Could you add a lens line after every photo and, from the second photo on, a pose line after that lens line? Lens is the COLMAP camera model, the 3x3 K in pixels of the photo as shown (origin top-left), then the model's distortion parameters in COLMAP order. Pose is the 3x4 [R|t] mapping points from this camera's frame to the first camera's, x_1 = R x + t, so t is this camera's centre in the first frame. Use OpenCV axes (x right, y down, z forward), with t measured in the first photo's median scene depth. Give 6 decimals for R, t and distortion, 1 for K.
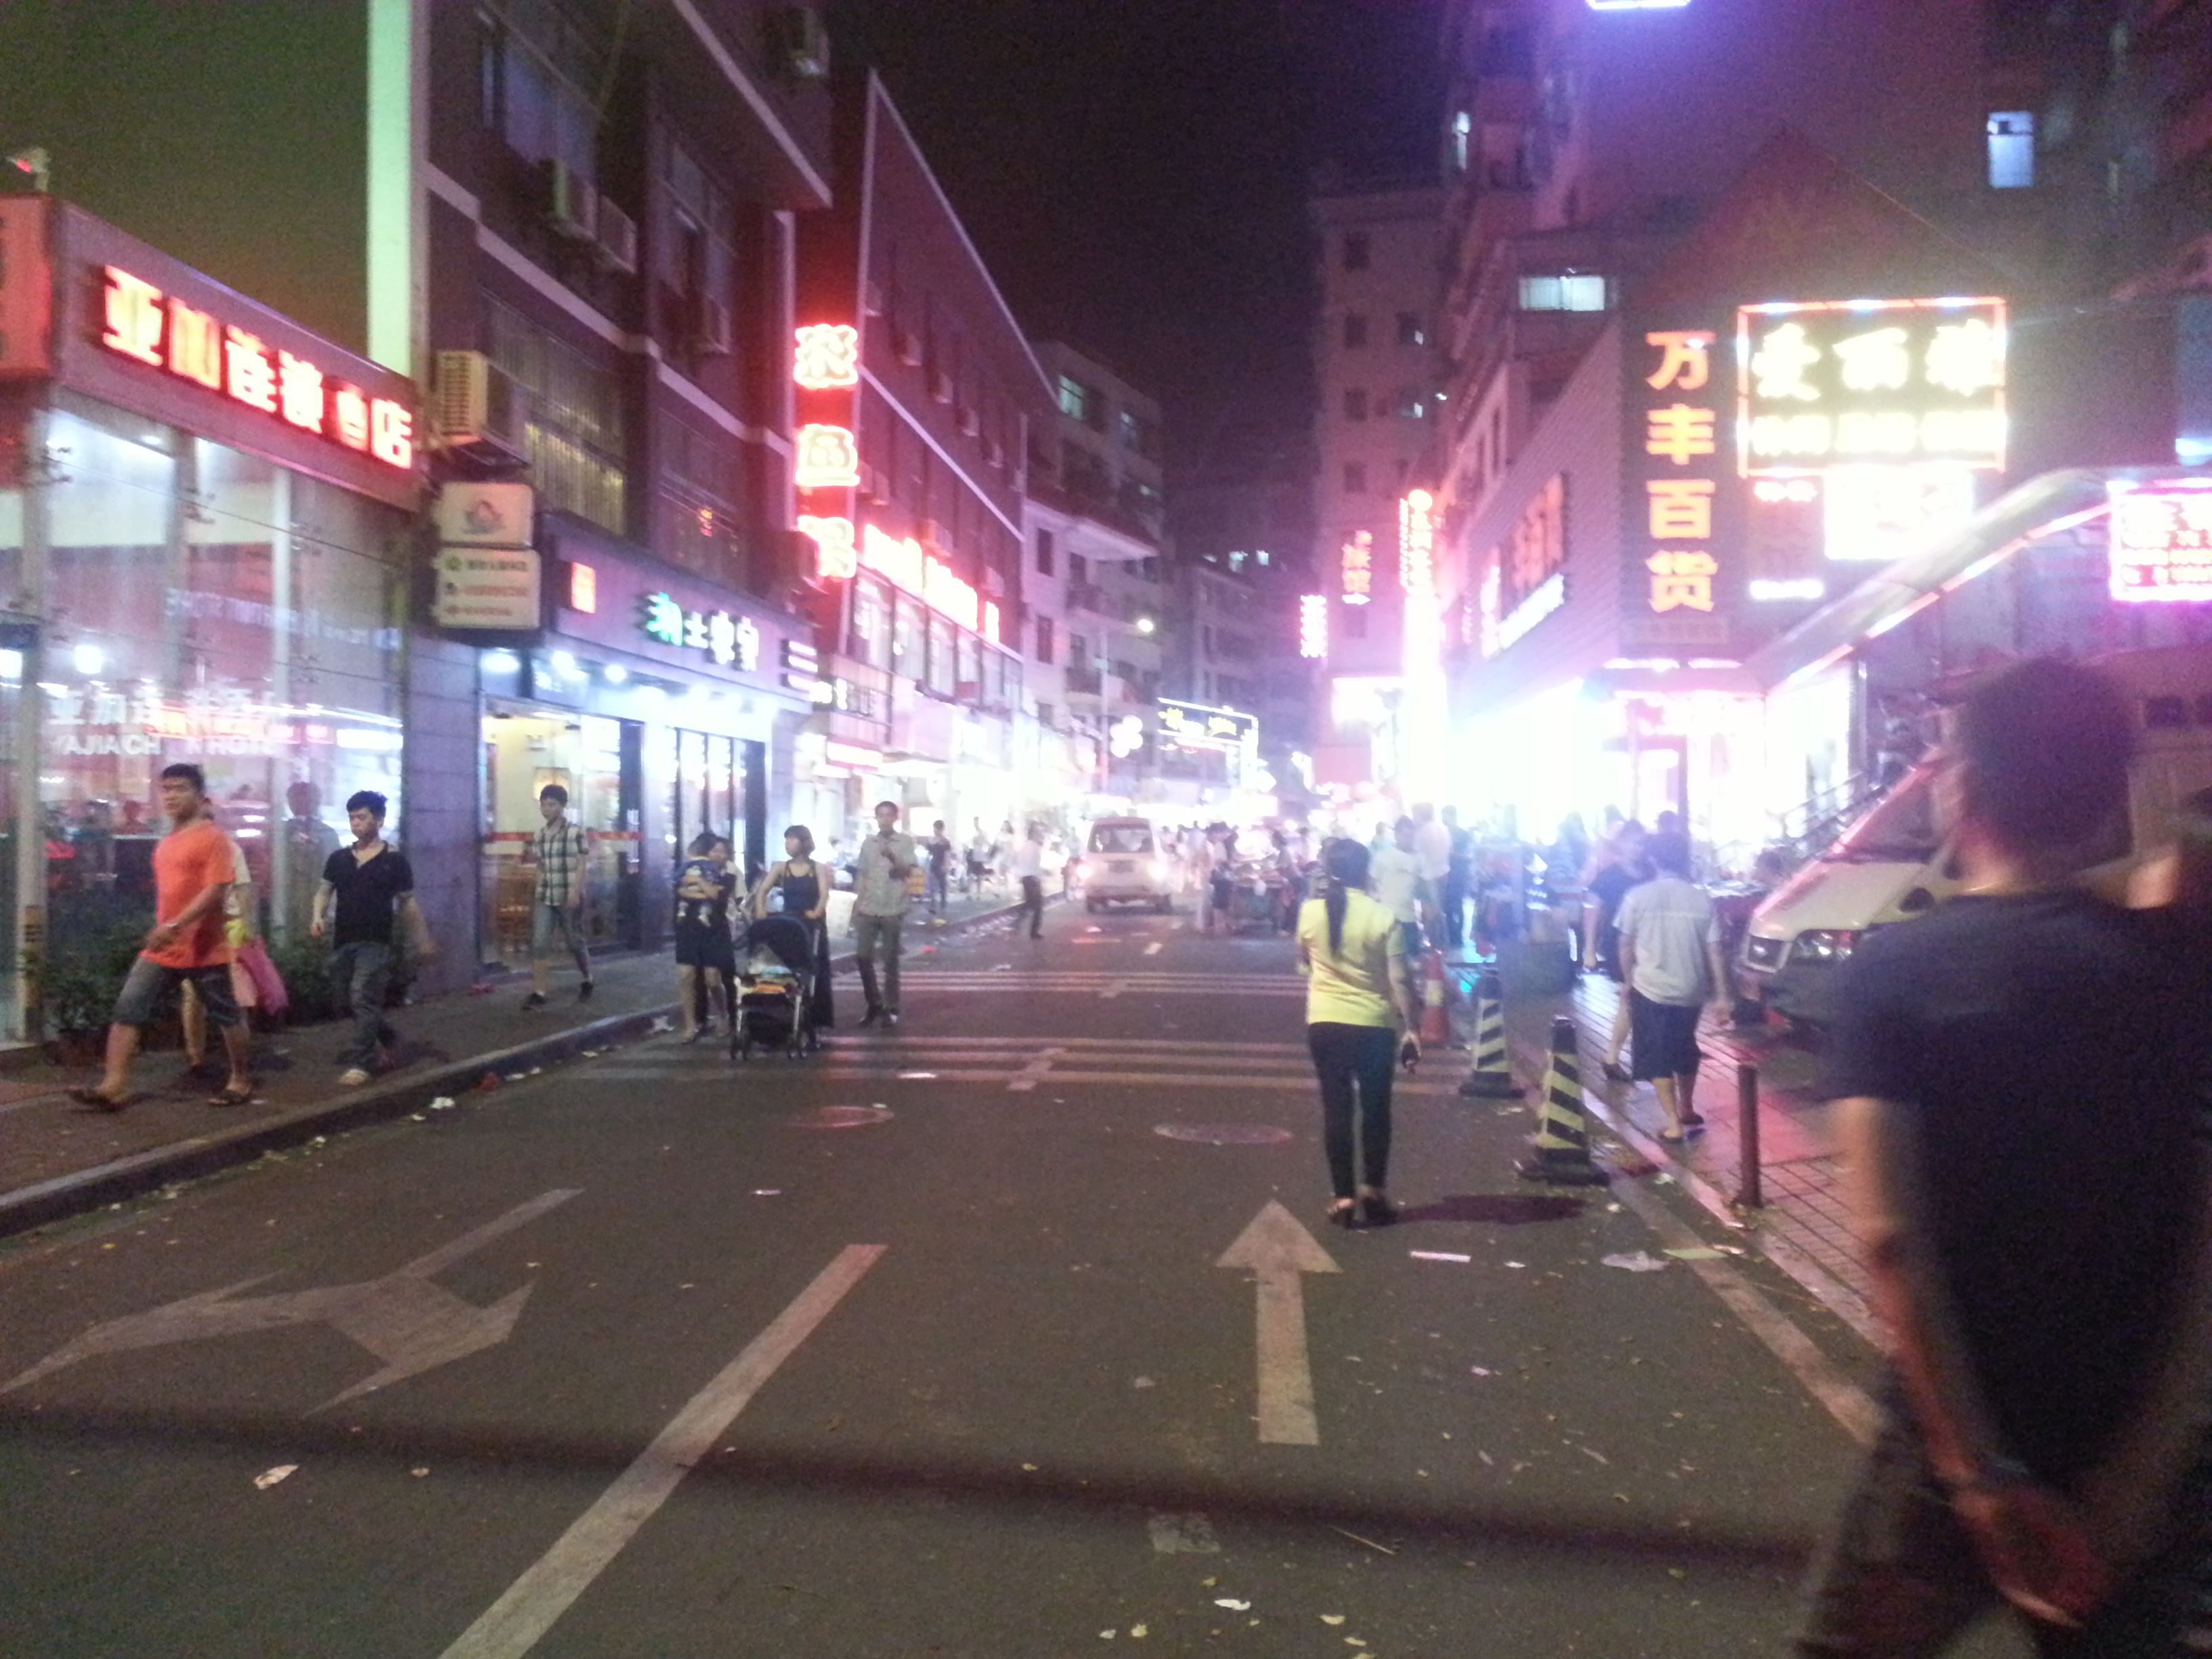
lens RADIAL K [[1649.5, 0, 1126.3], [0, 1649.5, 821.5], [0, 0, 1]] dist [0.063675, -0.119011]
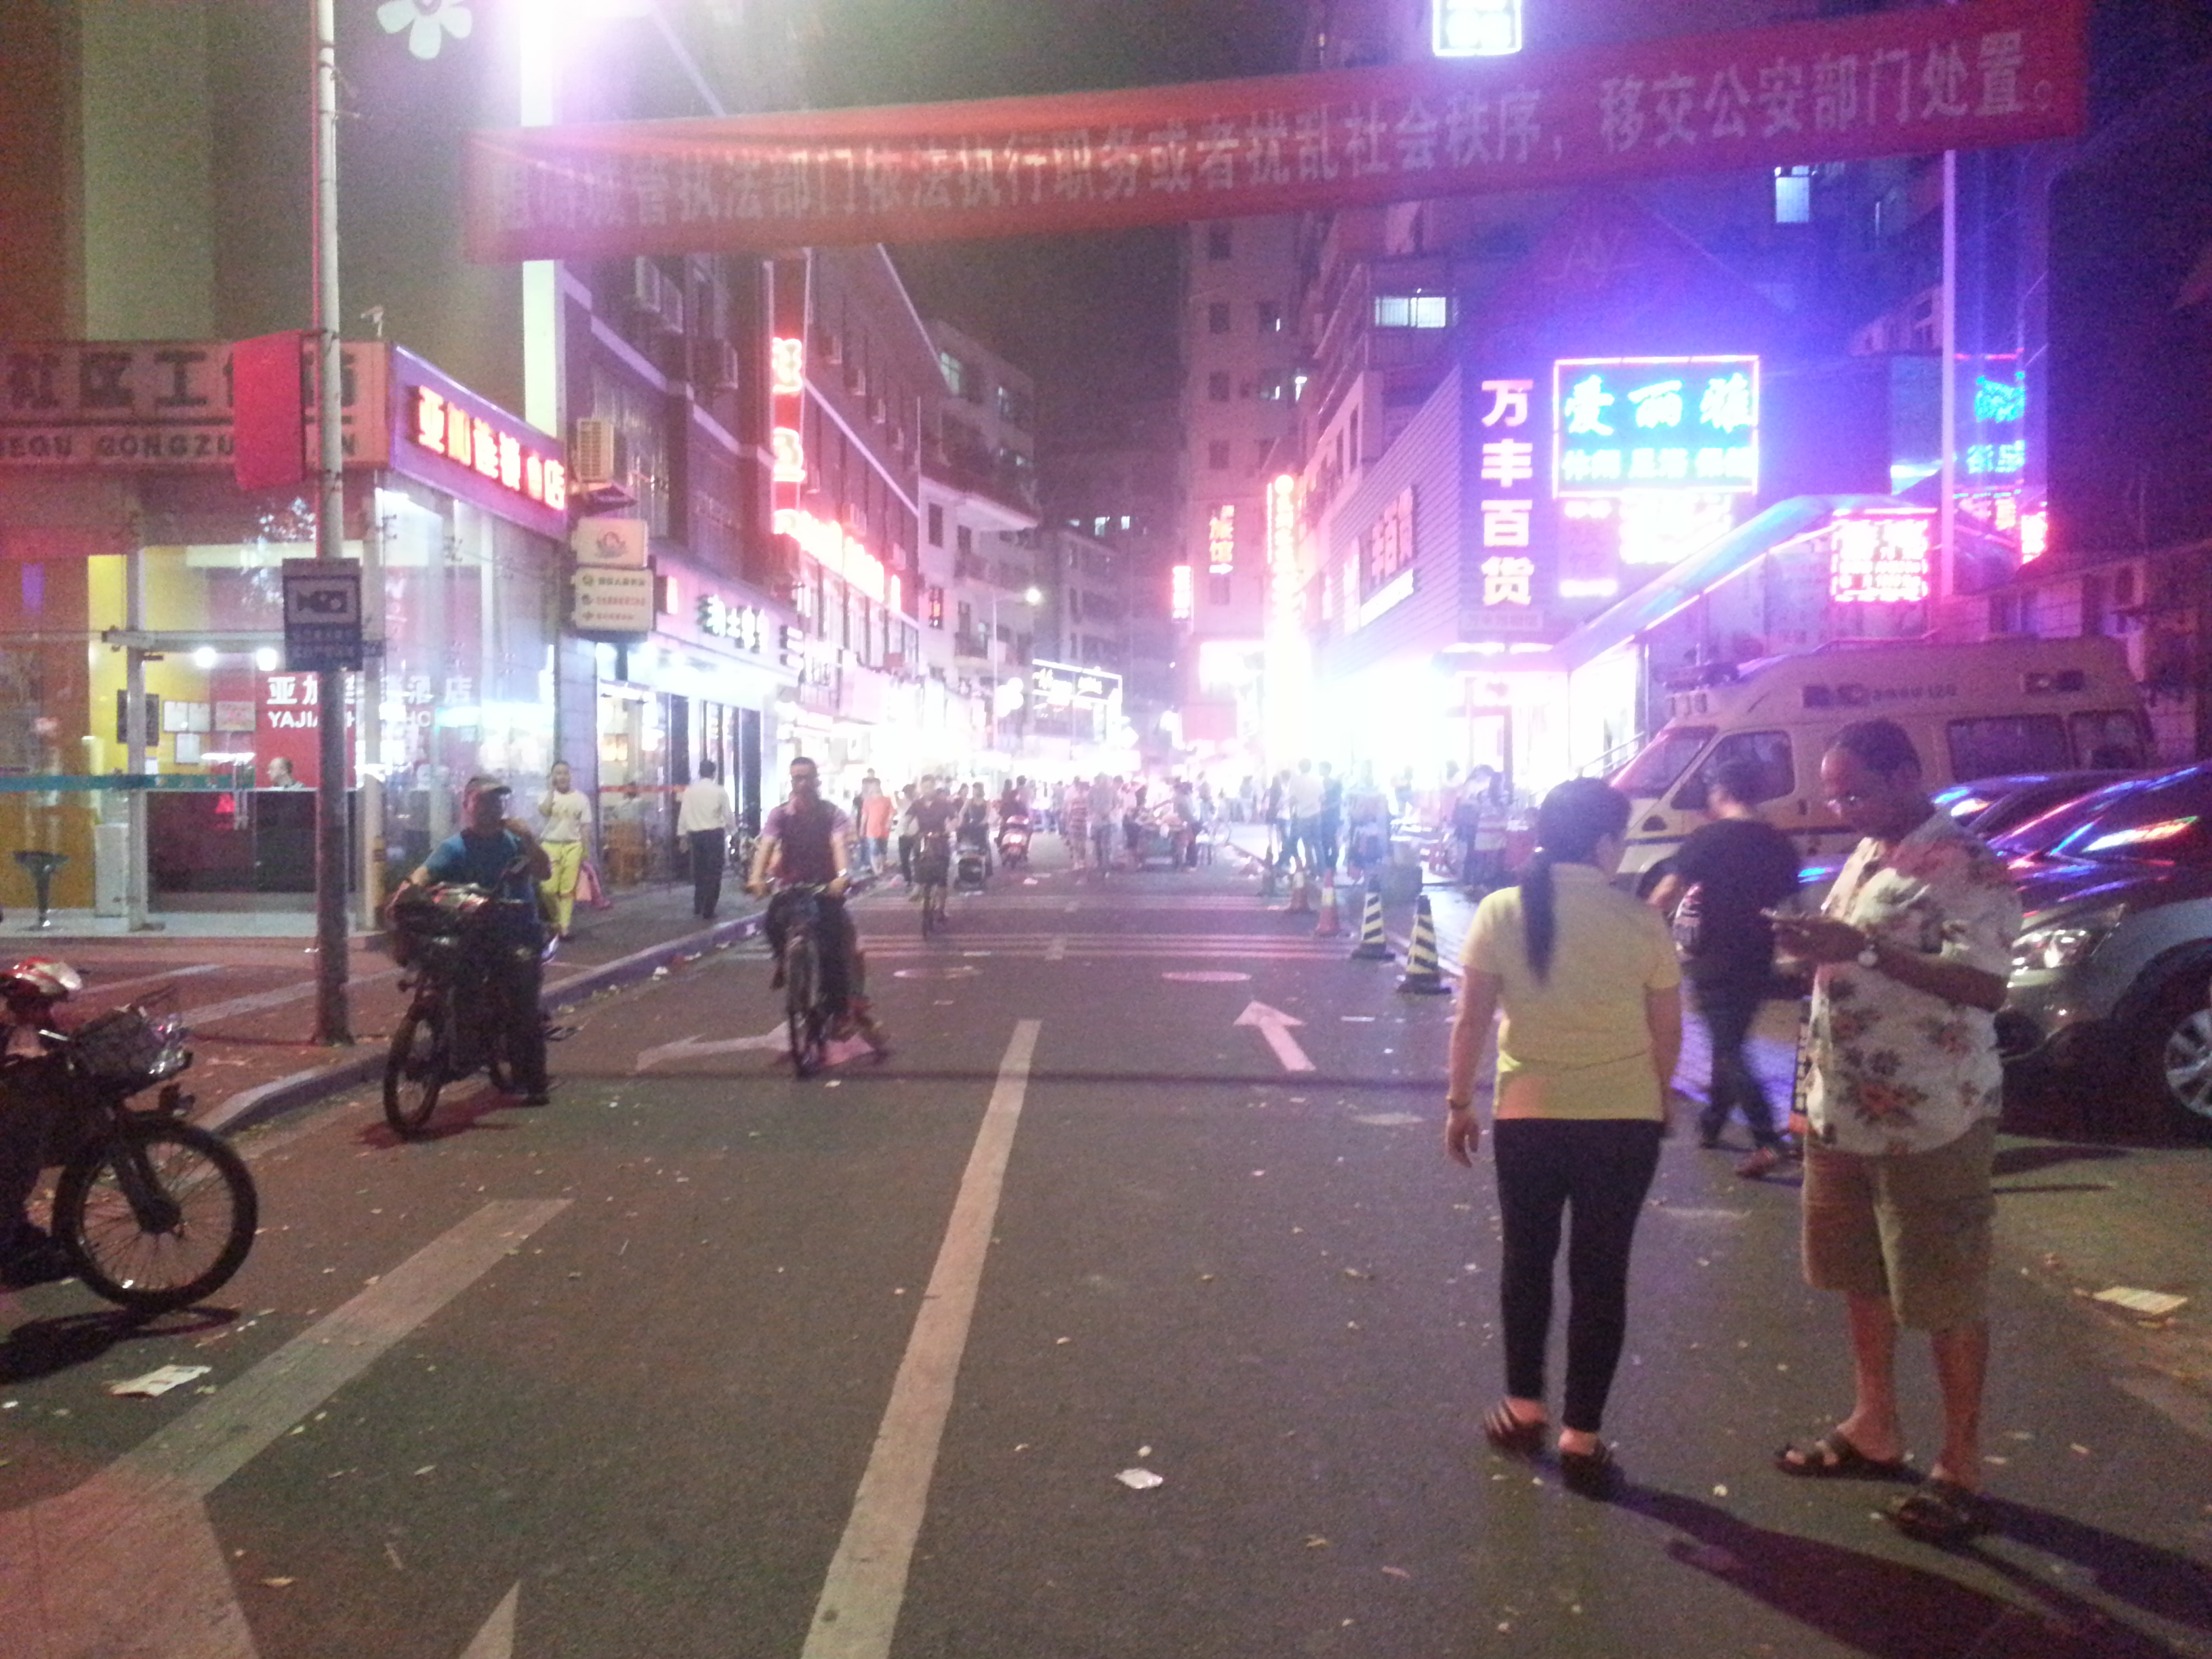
lens RADIAL K [[1649.5, 0, 1126.3], [0, 1649.5, 821.5], [0, 0, 1]] dist [0.063675, -0.119011]
pose [[0.995919, -0.007849, 0.089905, -0.059701], [0.005427, 0.999617, 0.027143, 0.000977], [-0.090084, -0.026545, 0.995580, -0.203030]]
